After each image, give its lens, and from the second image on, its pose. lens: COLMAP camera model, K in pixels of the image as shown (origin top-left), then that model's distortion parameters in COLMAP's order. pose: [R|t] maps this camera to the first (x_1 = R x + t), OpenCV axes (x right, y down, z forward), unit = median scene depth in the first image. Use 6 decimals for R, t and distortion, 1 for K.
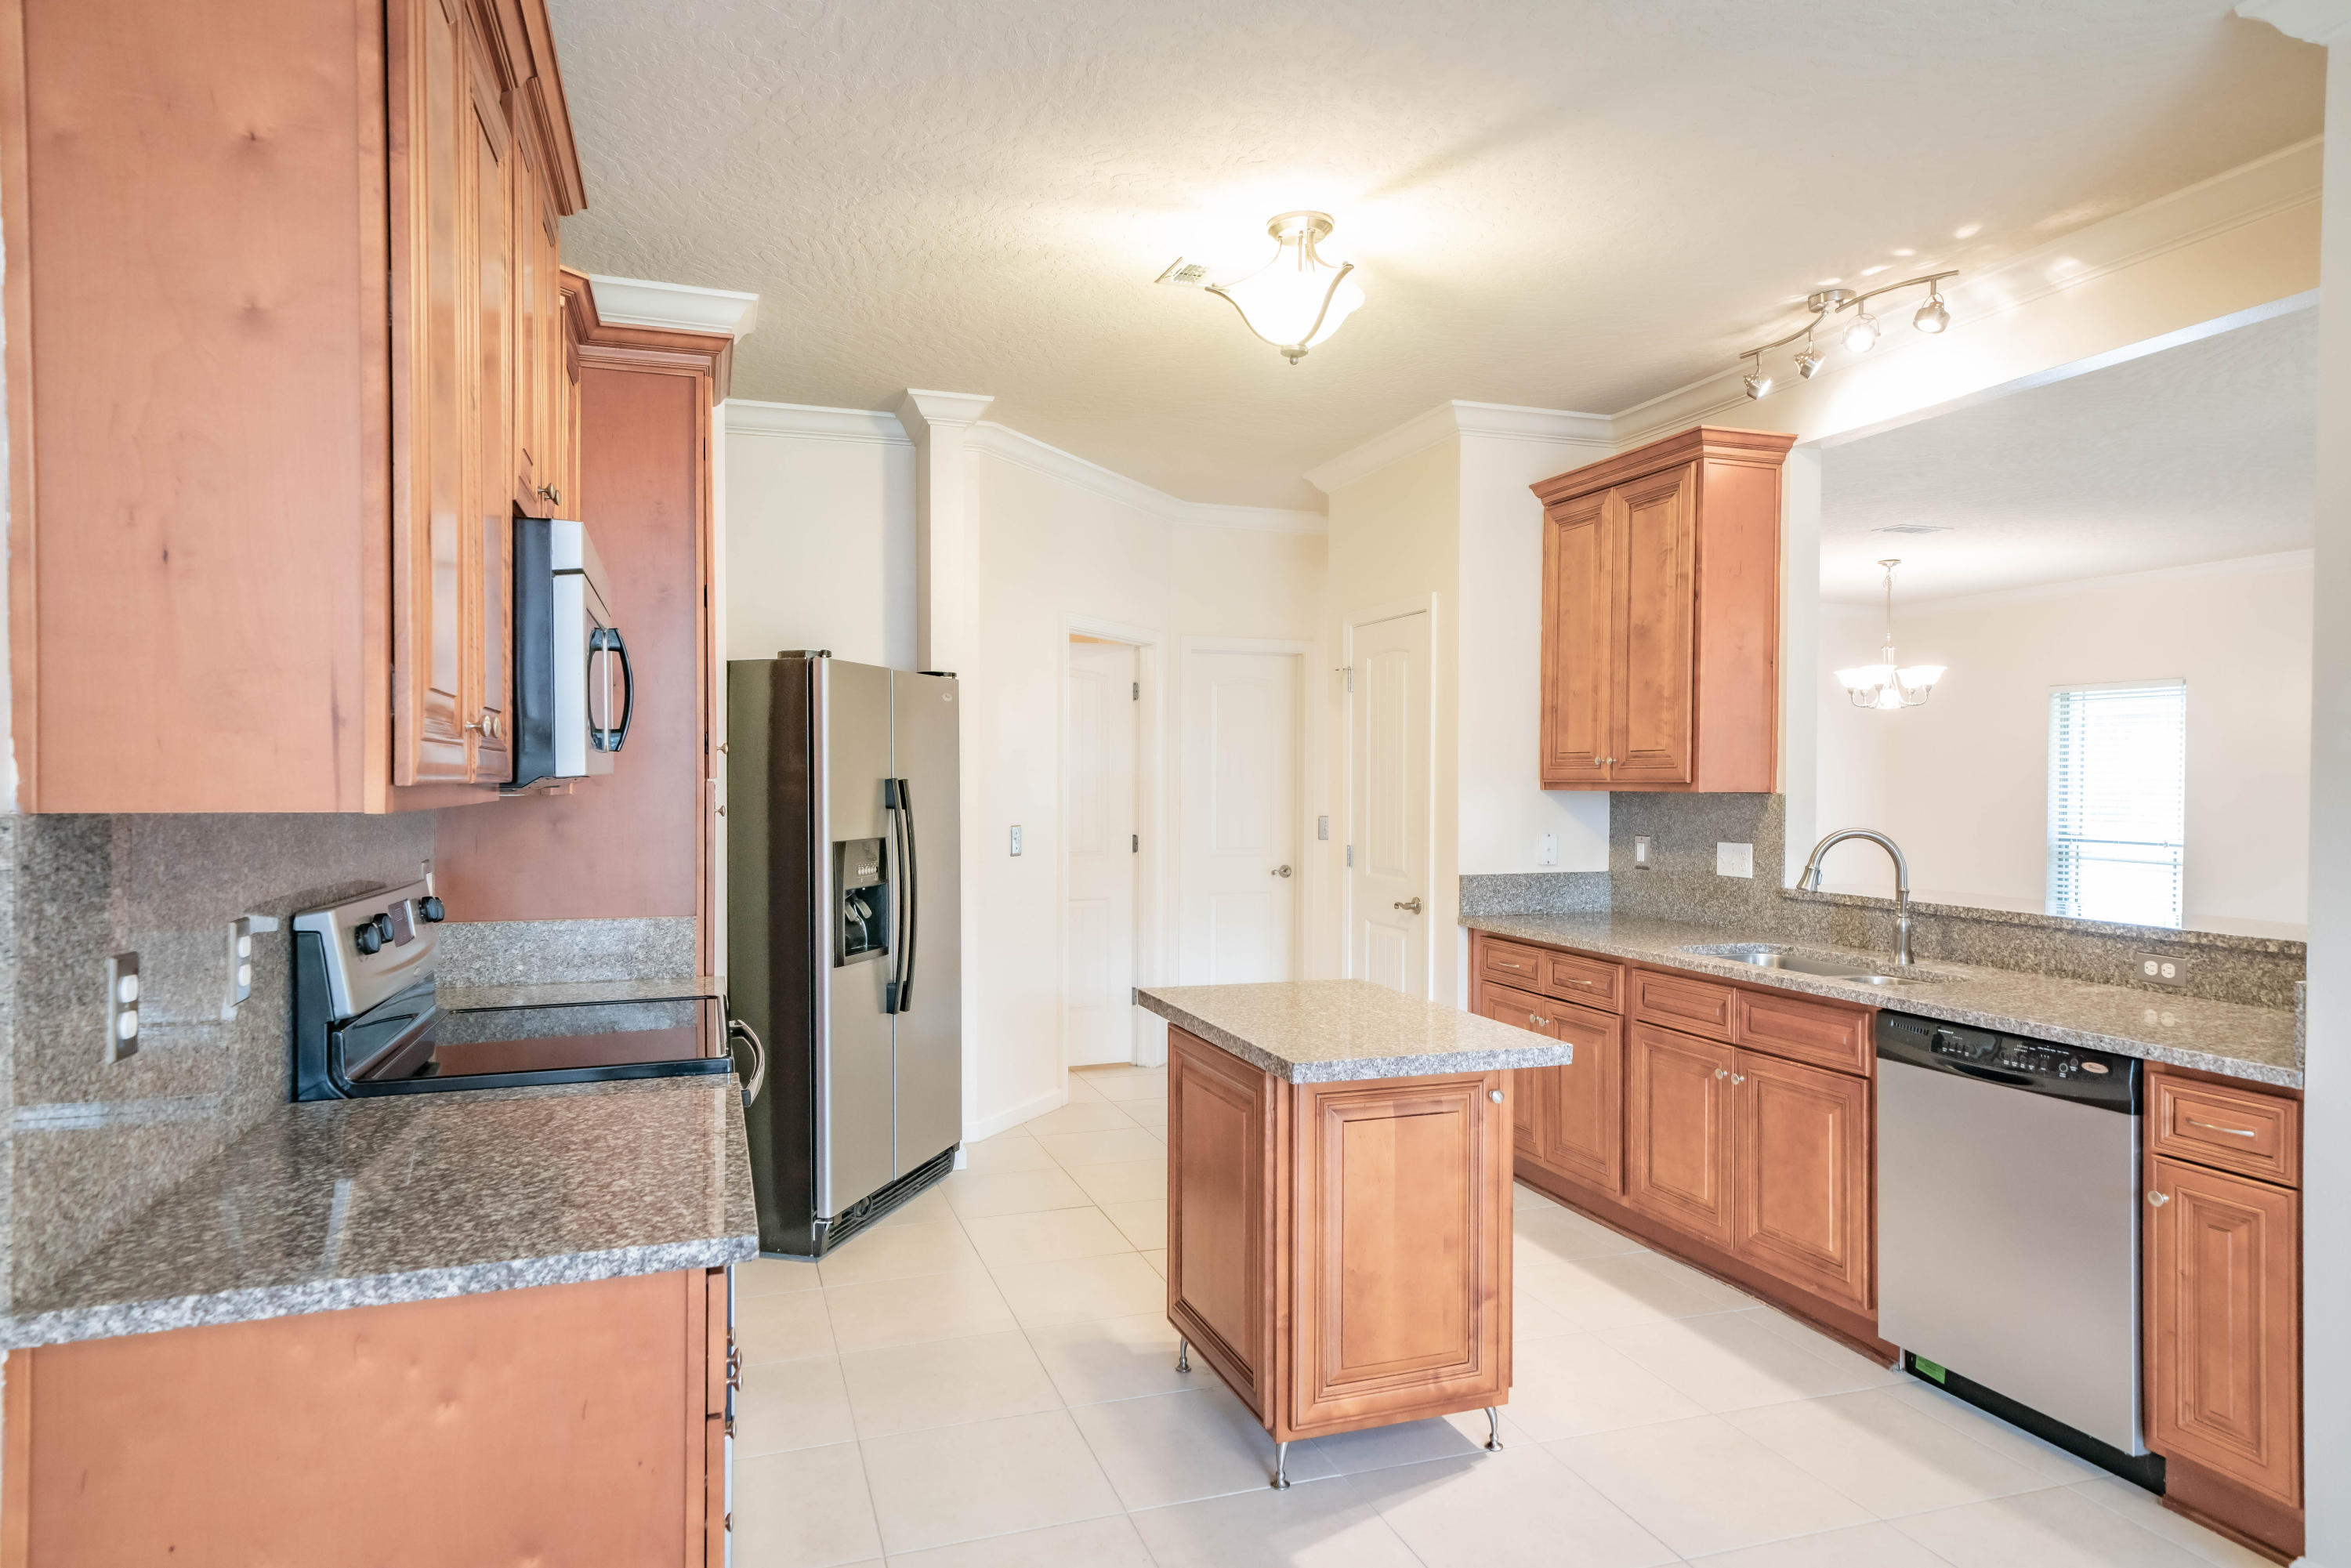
lens RADIAL K [[1369.0, 0, 1172.1], [0, 1369.0, 788.1], [0, 0, 1]] dist [0.024731, 0.001955]
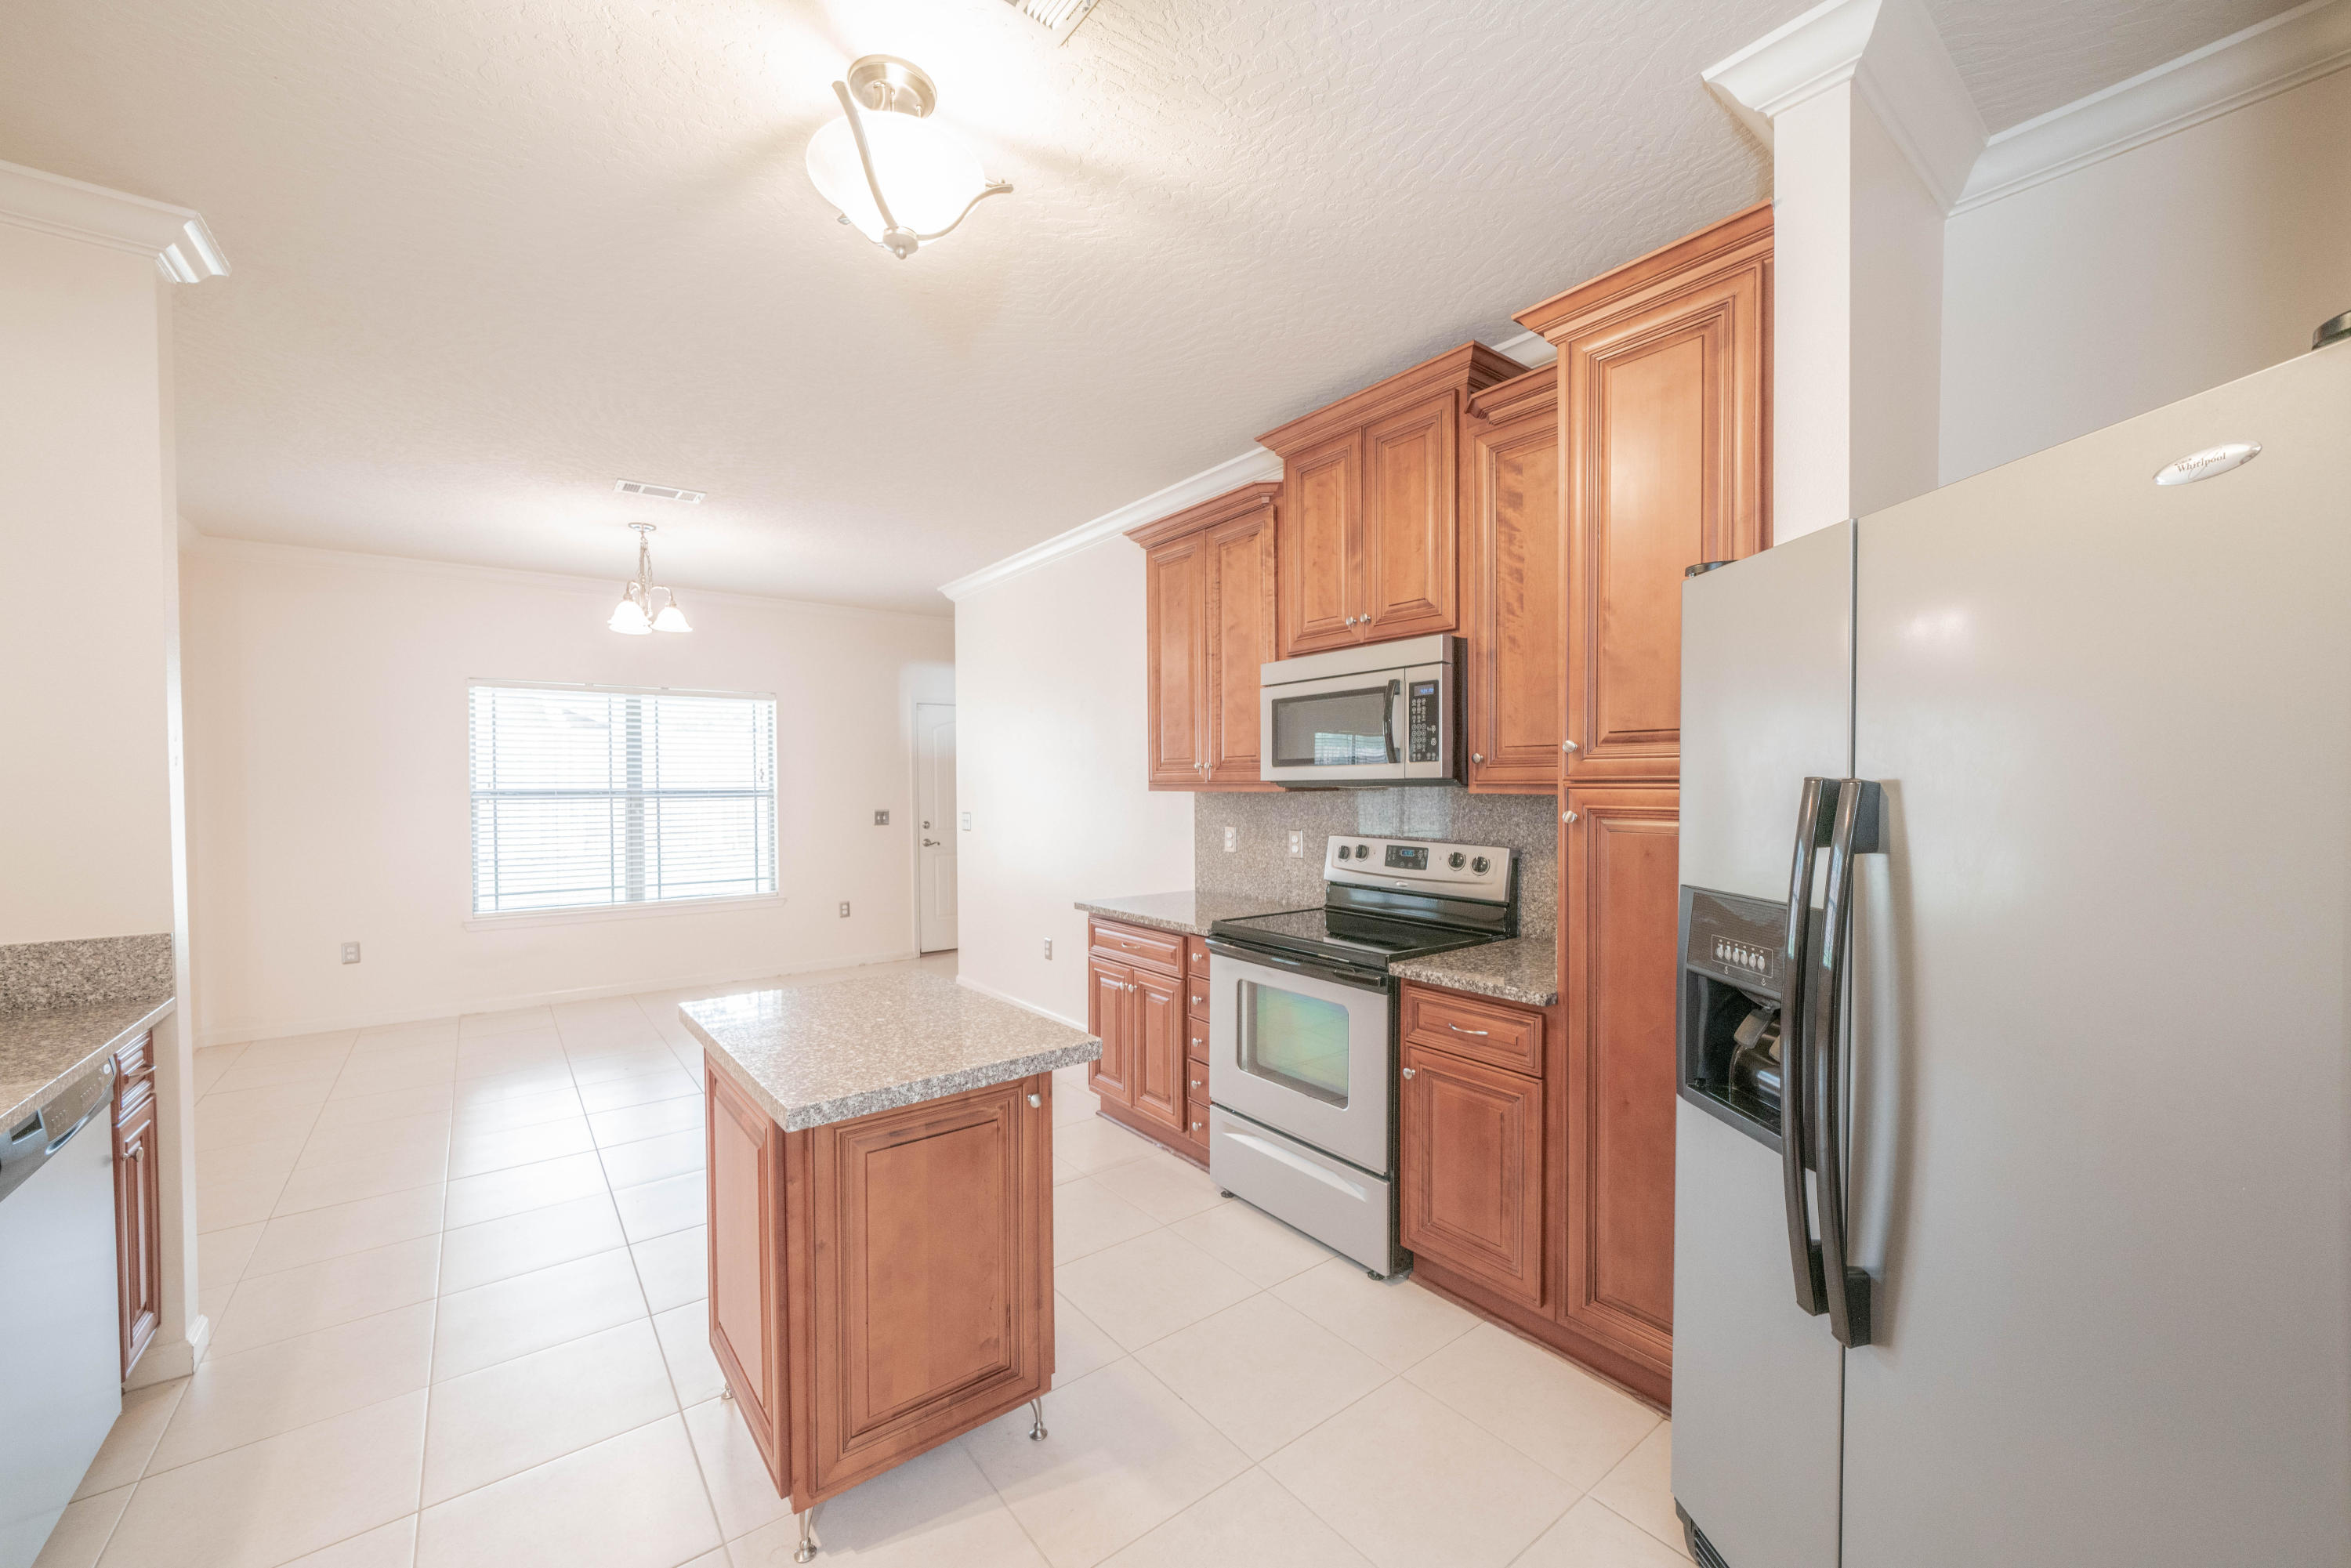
lens RADIAL K [[901.4, 0, 1187.3], [0, 901.4, 799.0], [0, 0, 1]] dist [0.000643, 0.000136]
pose [[-0.948072, 0.007437, -0.317969, 0.071632], [-0.000163, 0.999715, 0.023866, -0.007626], [0.318056, 0.022679, -0.947801, 1.191847]]
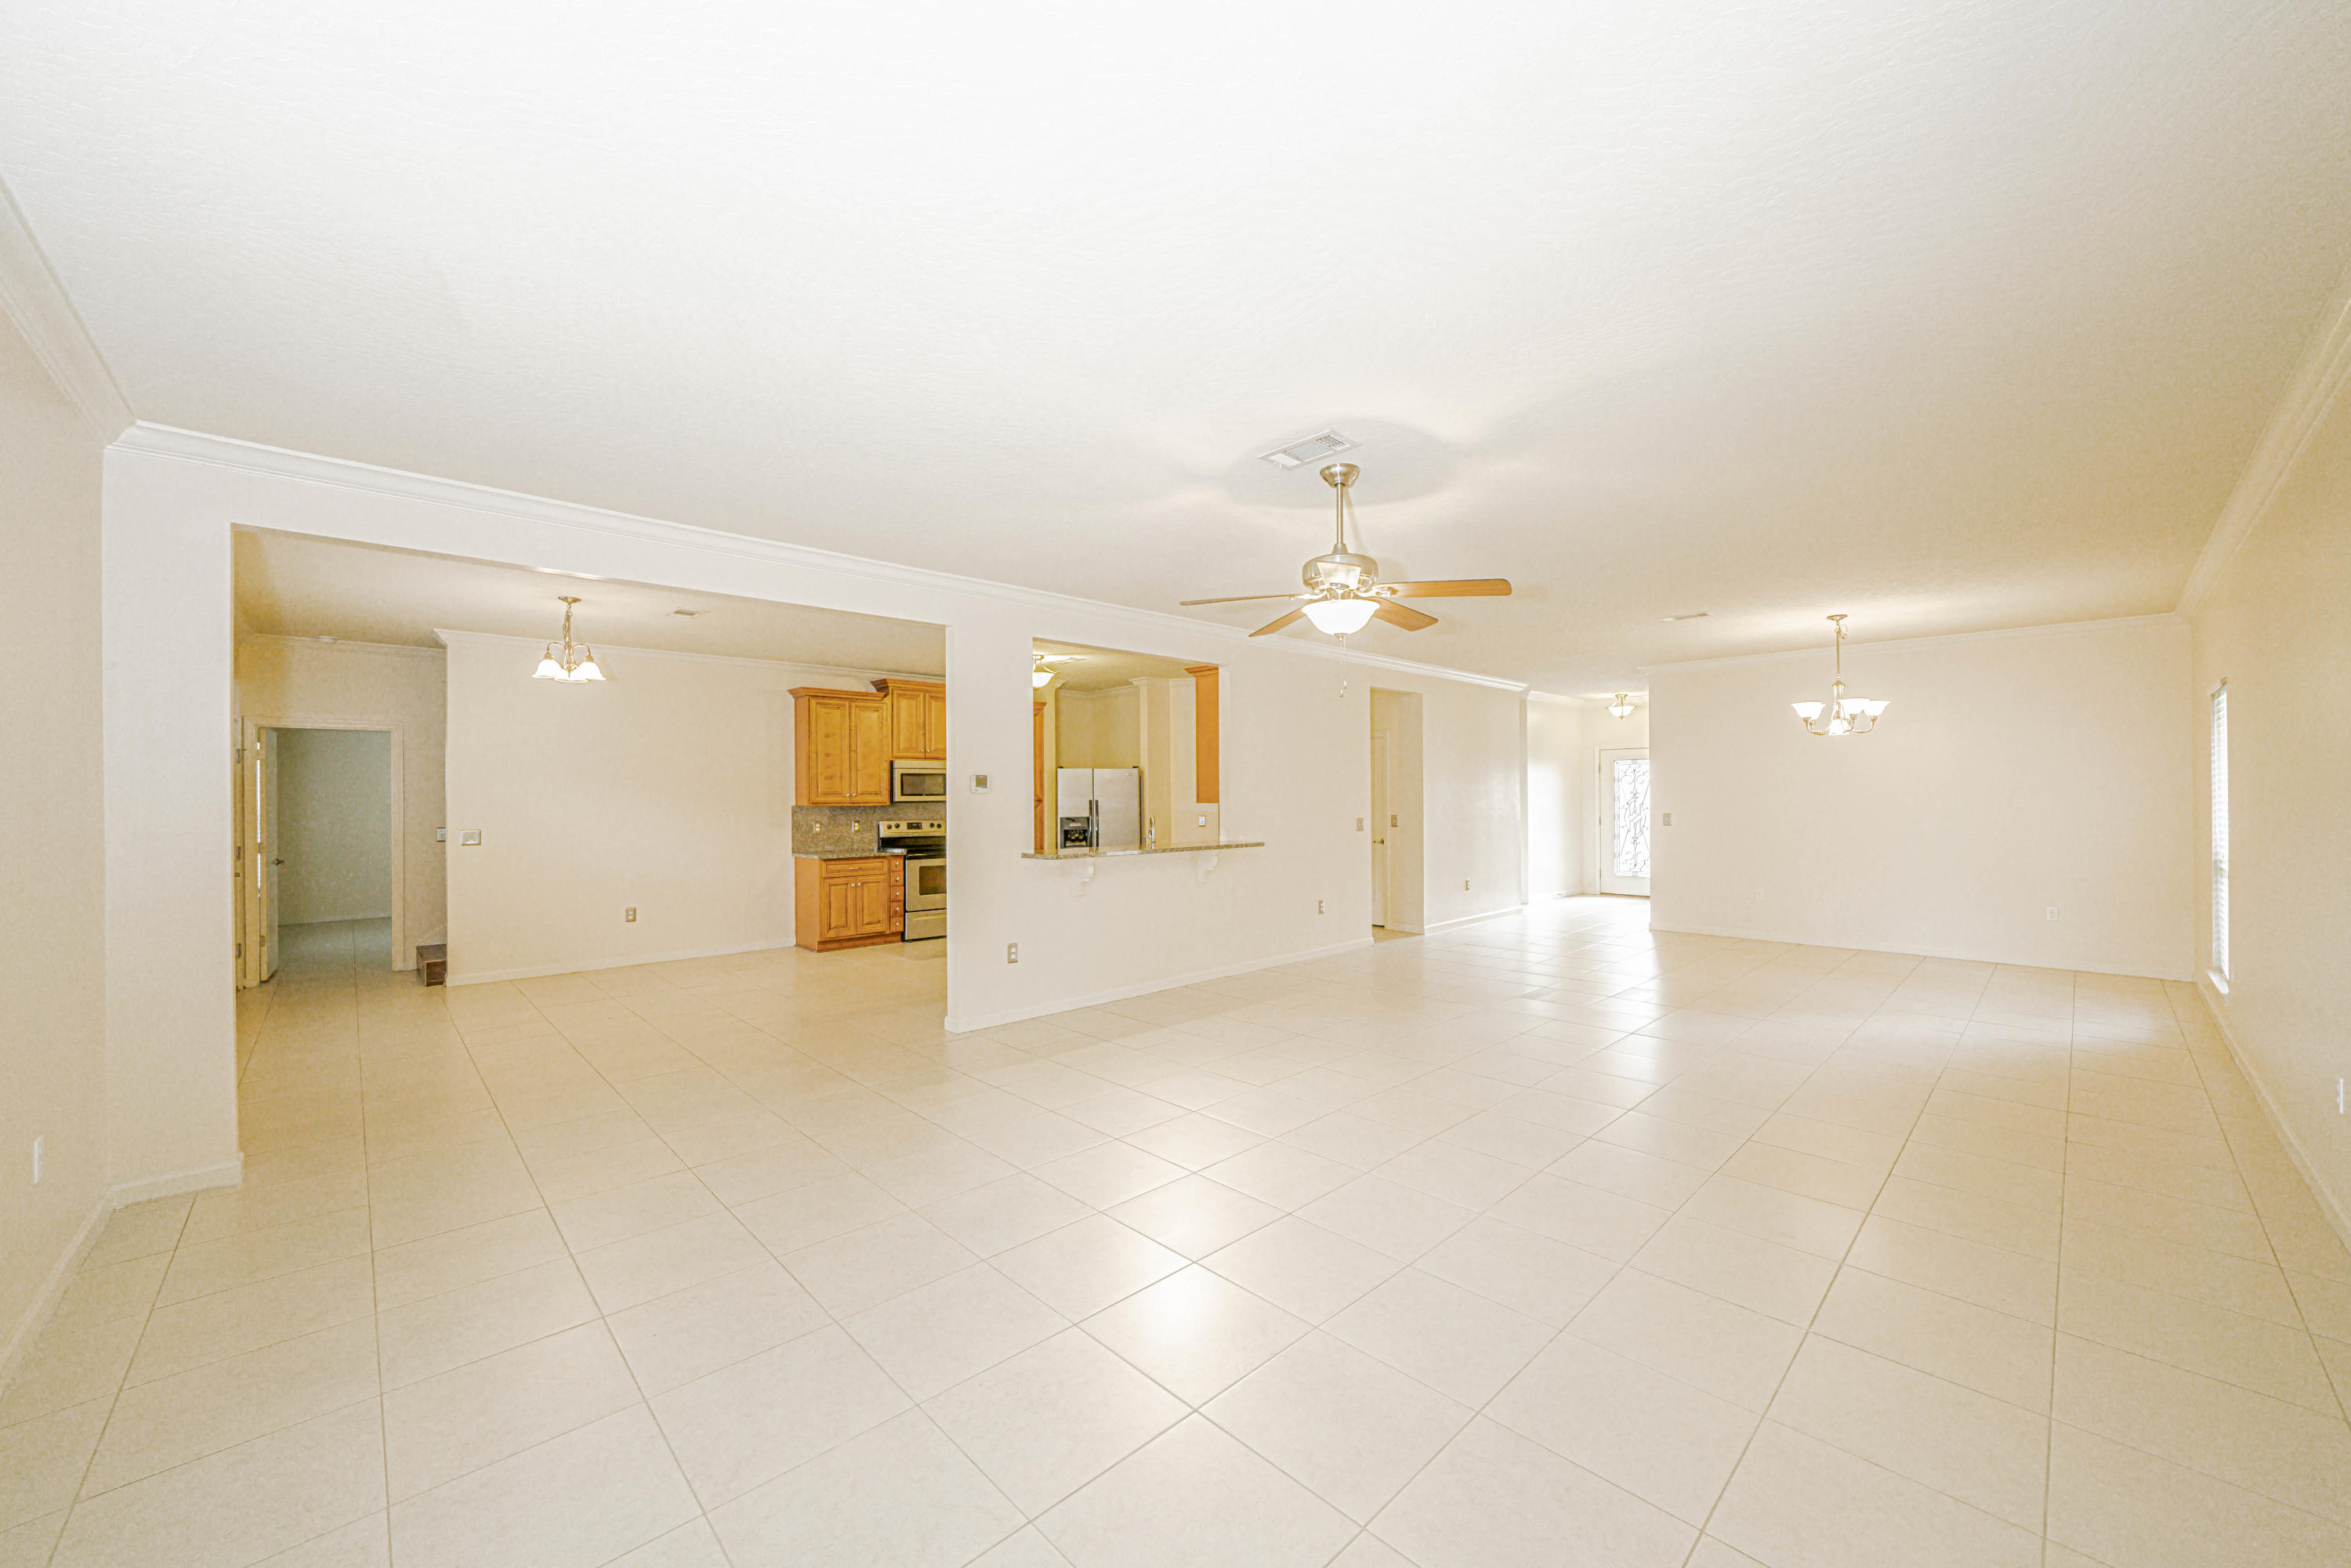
lens RADIAL K [[901.4, 0, 1187.3], [0, 901.4, 799.0], [0, 0, 1]] dist [0.000643, 0.000136]
pose [[0.425298, -0.008580, -0.905013, 1.951679], [0.003605, 0.999963, -0.007786, 0.008626], [0.905046, 0.000049, 0.425313, 0.238580]]
